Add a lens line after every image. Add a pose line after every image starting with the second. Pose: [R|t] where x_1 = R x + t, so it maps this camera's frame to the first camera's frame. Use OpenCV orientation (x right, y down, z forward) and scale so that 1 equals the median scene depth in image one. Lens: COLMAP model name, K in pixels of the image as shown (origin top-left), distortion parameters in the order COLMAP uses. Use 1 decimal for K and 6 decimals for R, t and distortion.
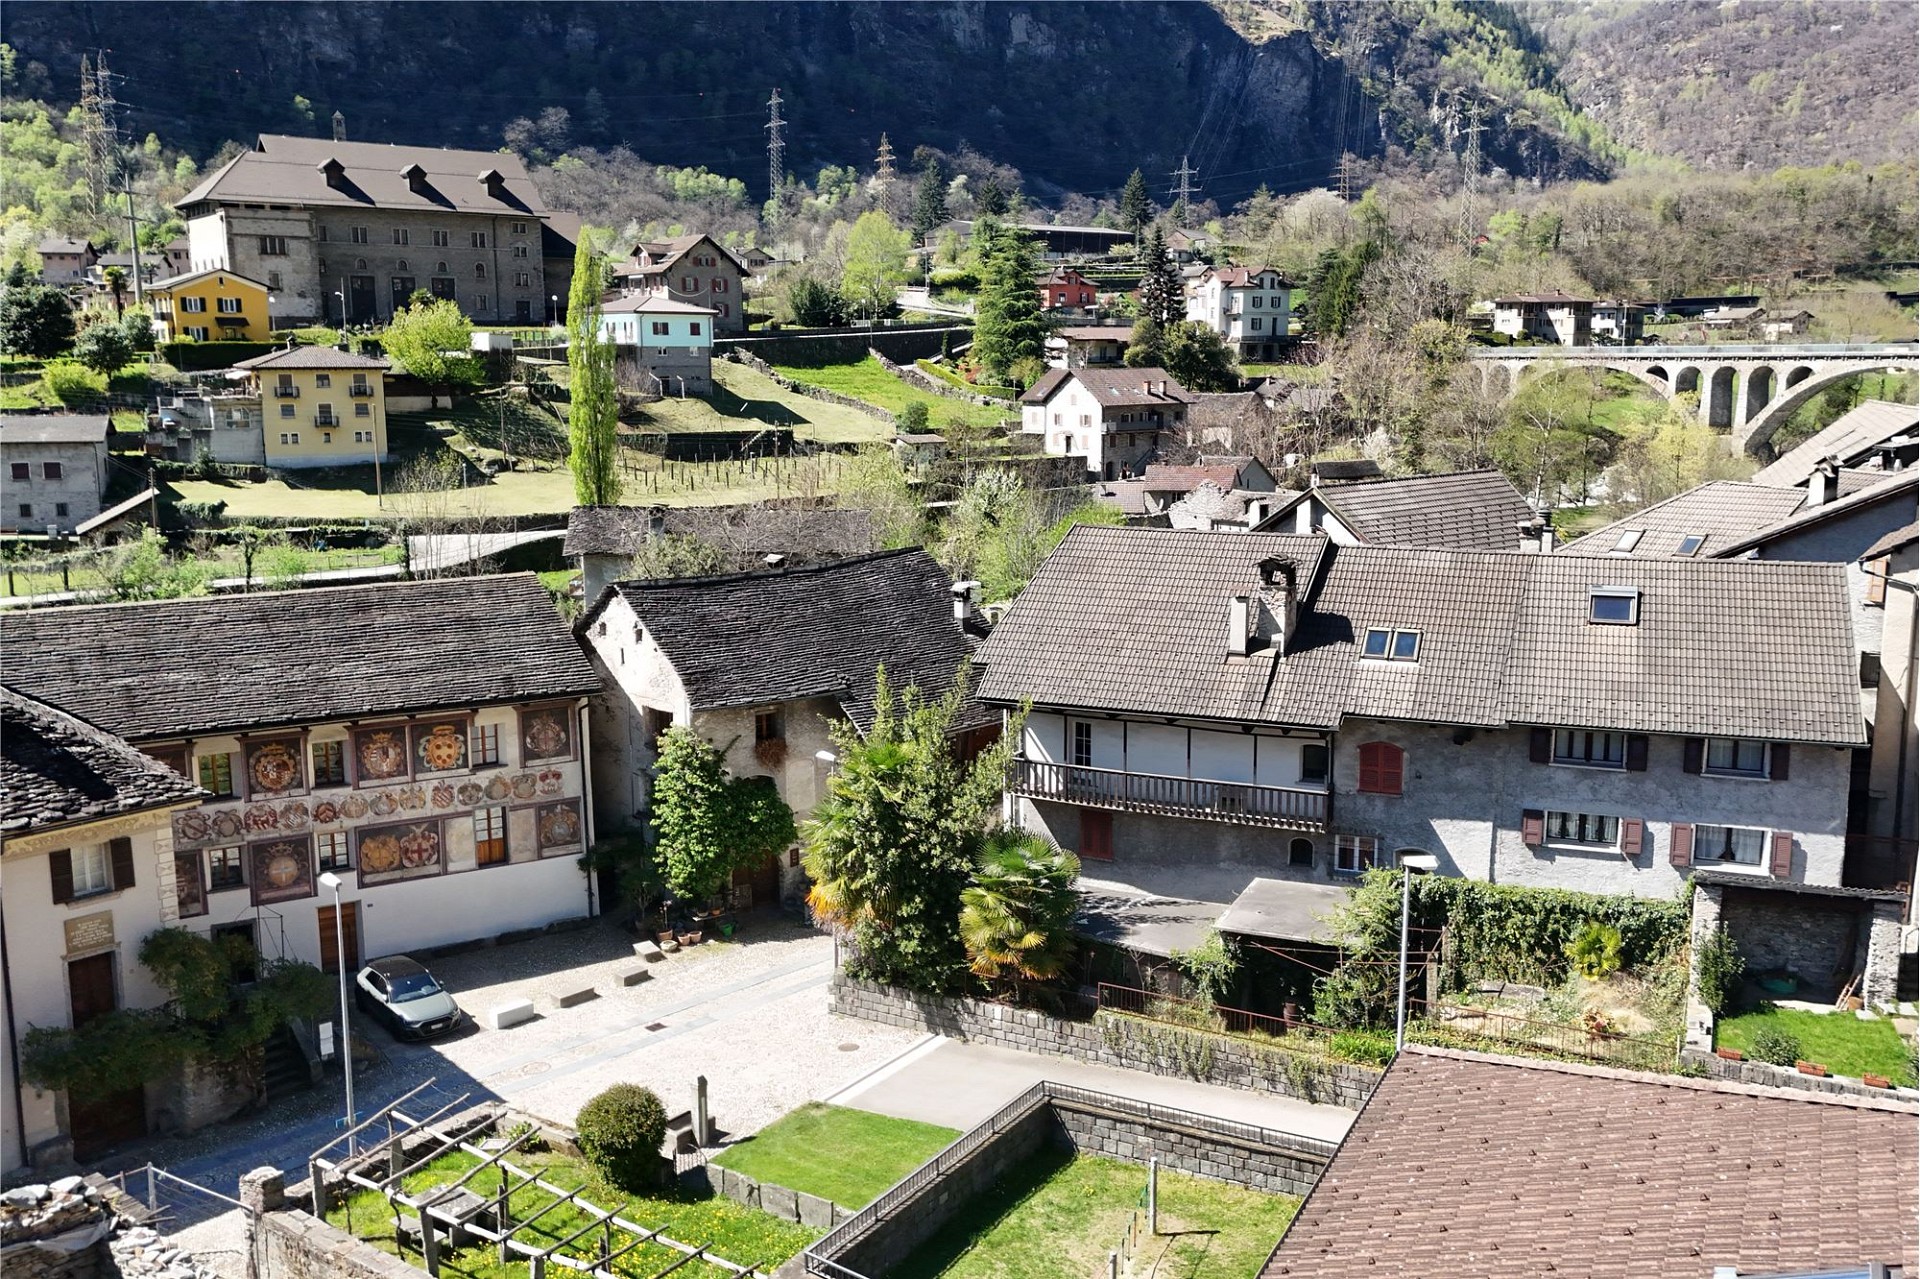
lens RADIAL K [[1670.2, 0, 965.8], [0, 1670.2, 651.1], [0, 0, 1]] dist [0.071398, -0.066085]
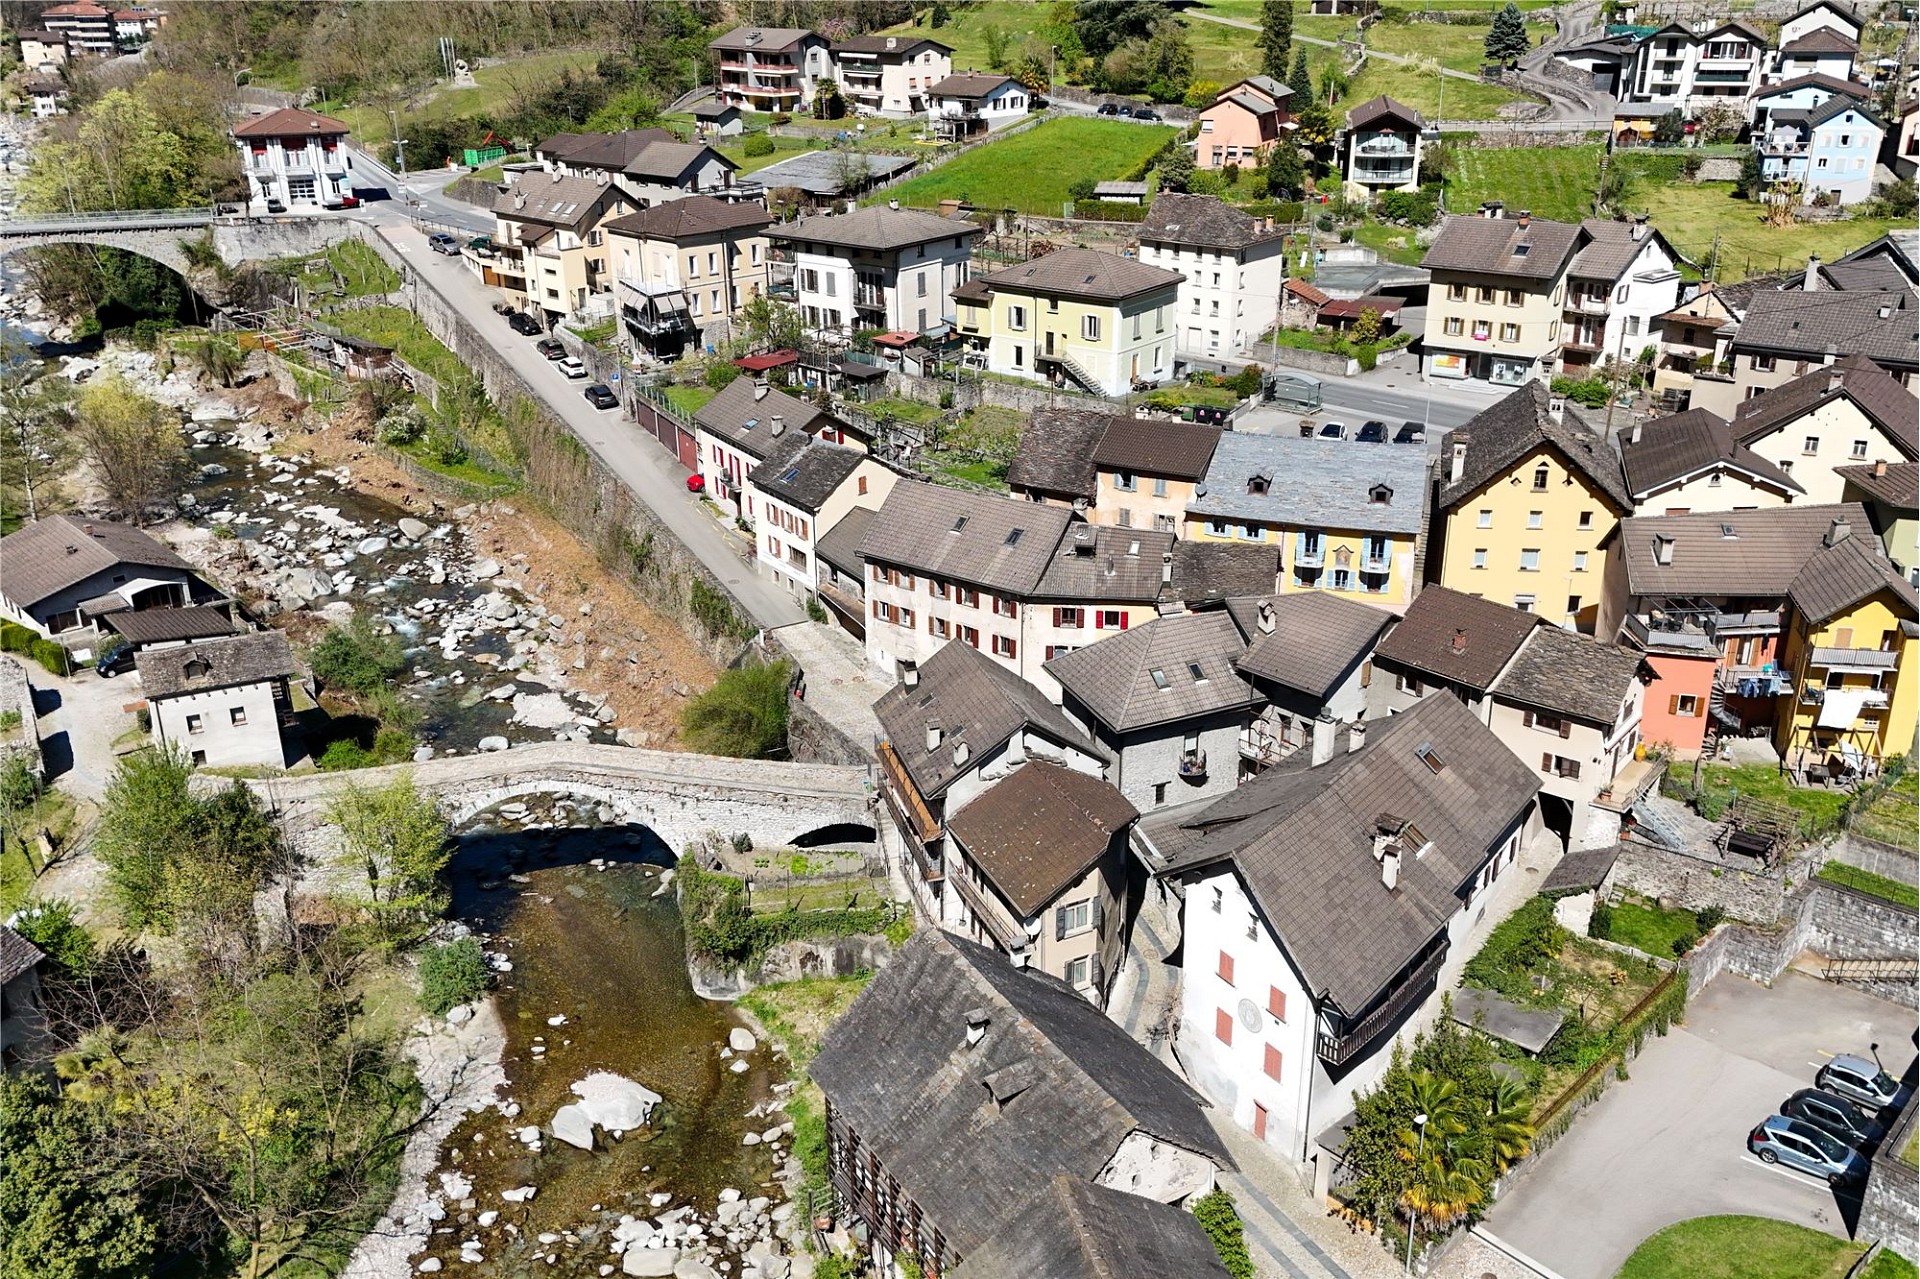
lens RADIAL K [[1664.5, 0, 971.5], [0, 1664.5, 628.5], [0, 0, 1]] dist [0.071332, -0.055441]
pose [[0.267728, -0.355706, 0.895430, -1.018686], [0.178438, 0.931585, 0.316717, -0.645506], [-0.946827, 0.074985, 0.312883, 0.749571]]
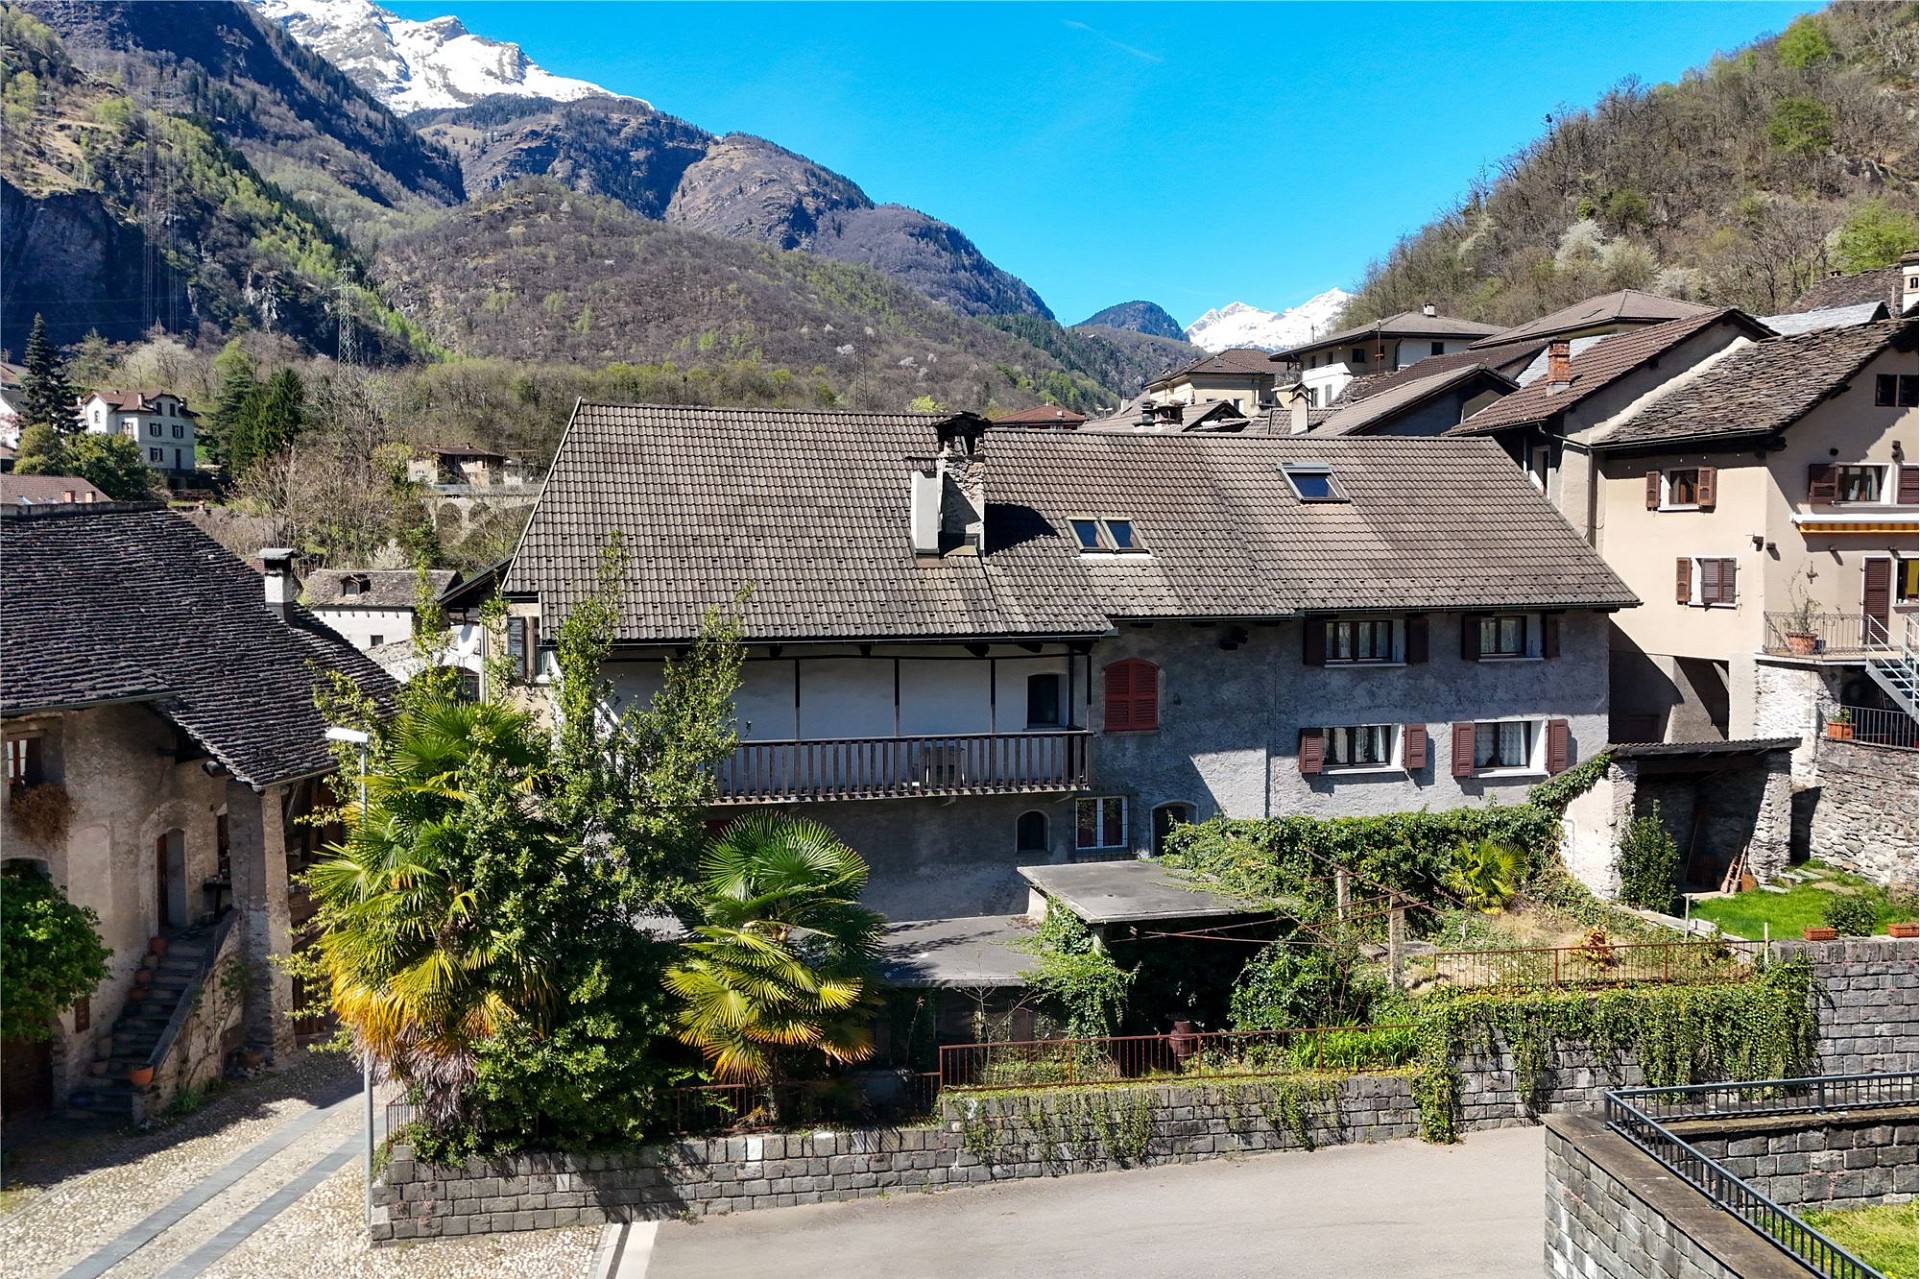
lens RADIAL K [[1670.2, 0, 965.9], [0, 1670.2, 645.4], [0, 0, 1]] dist [0.071398, -0.066085]
pose [[0.783534, -0.035288, 0.620346, -0.214659], [0.108085, 0.990905, -0.080151, 0.081974], [-0.611876, 0.129851, 0.780222, 0.397953]]
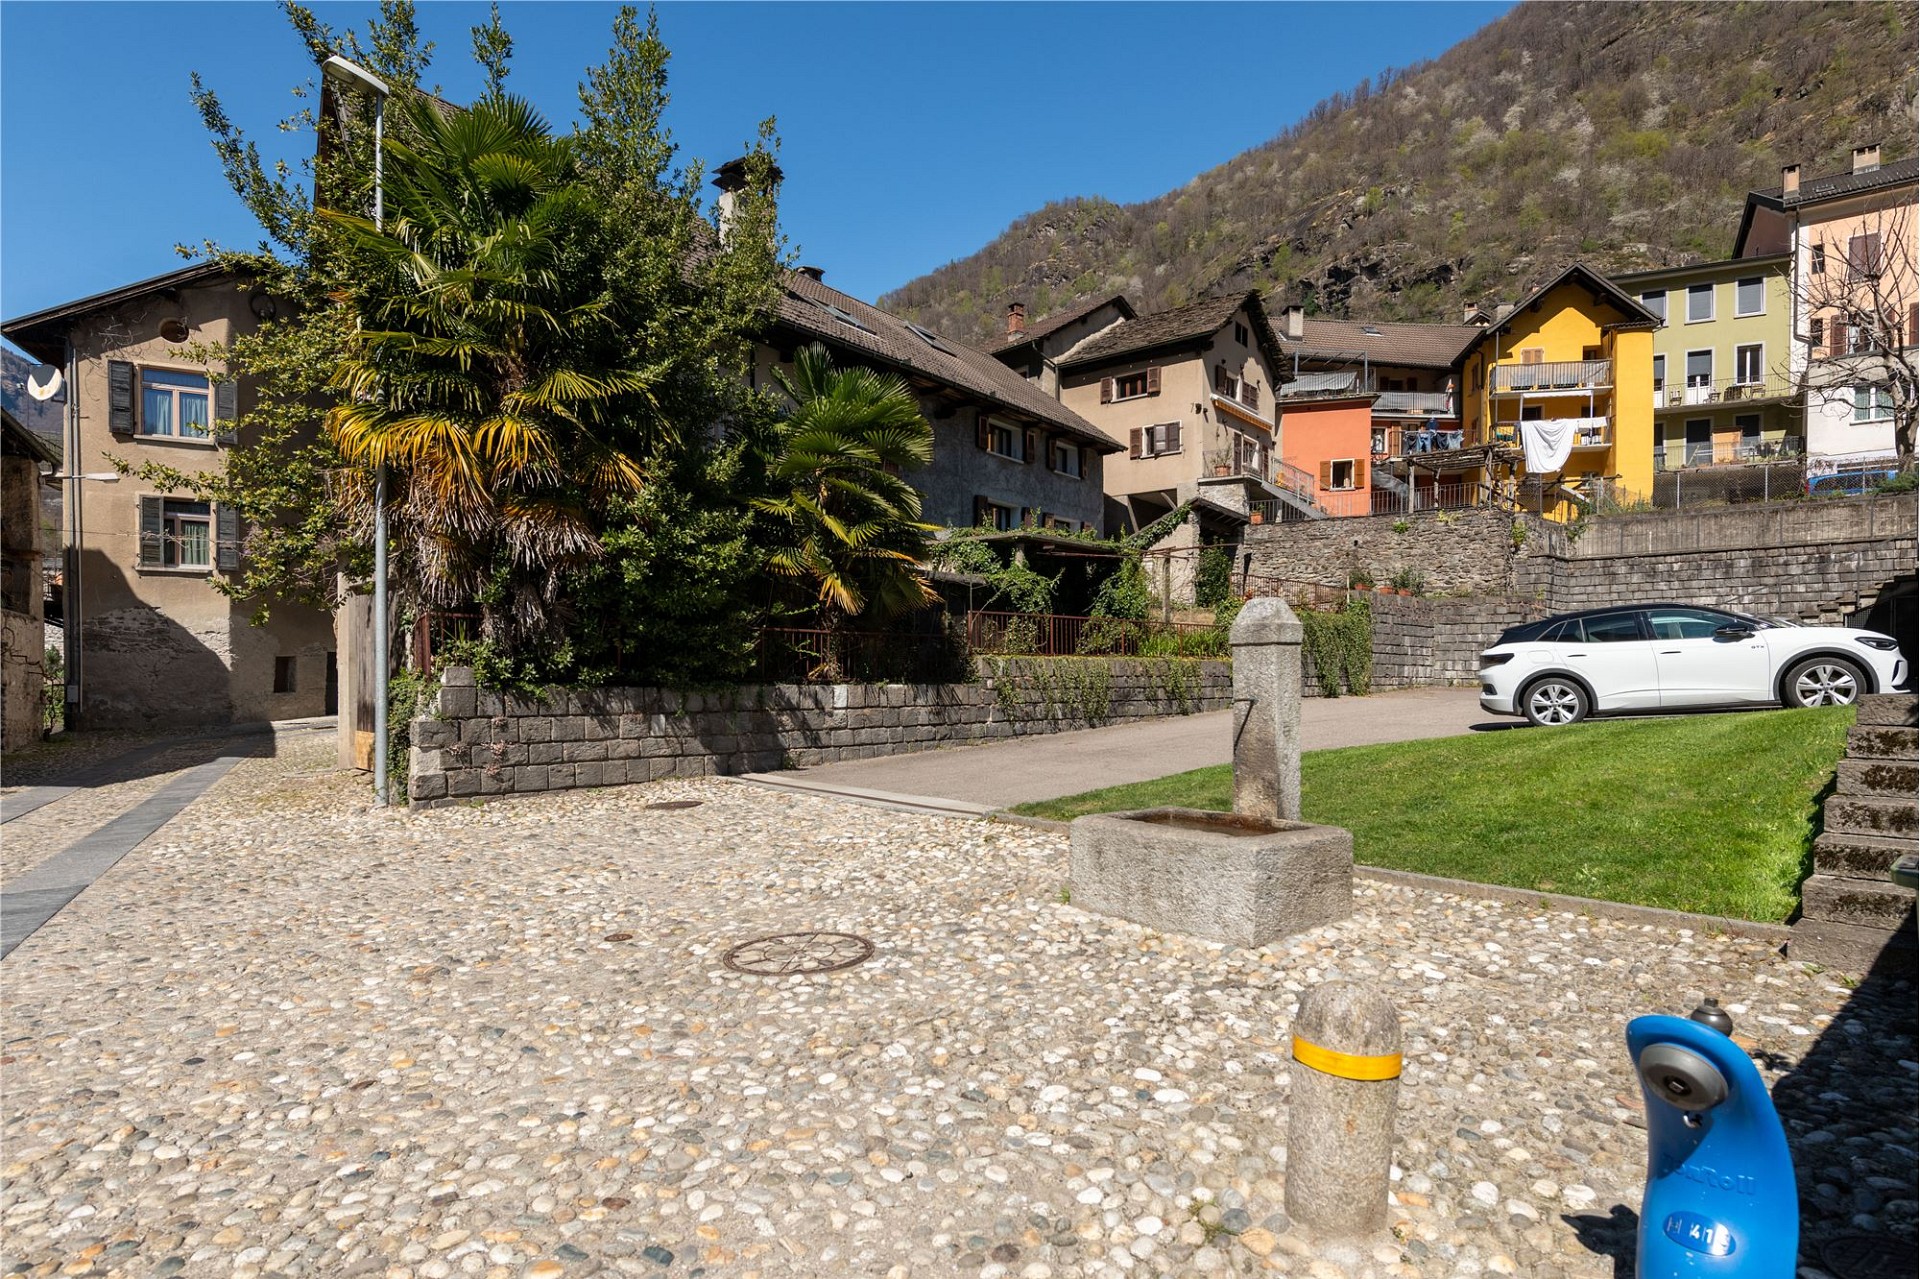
lens RADIAL K [[1047.5, 0, 943.3], [0, 1047.5, 691.2], [0, 0, 1]] dist [0.013560, -0.000361]
pose [[0.268684, -0.010321, 0.963173, -0.225189], [0.166533, 0.985382, -0.035897, 0.185484], [-0.948723, 0.170045, 0.266475, 0.708108]]
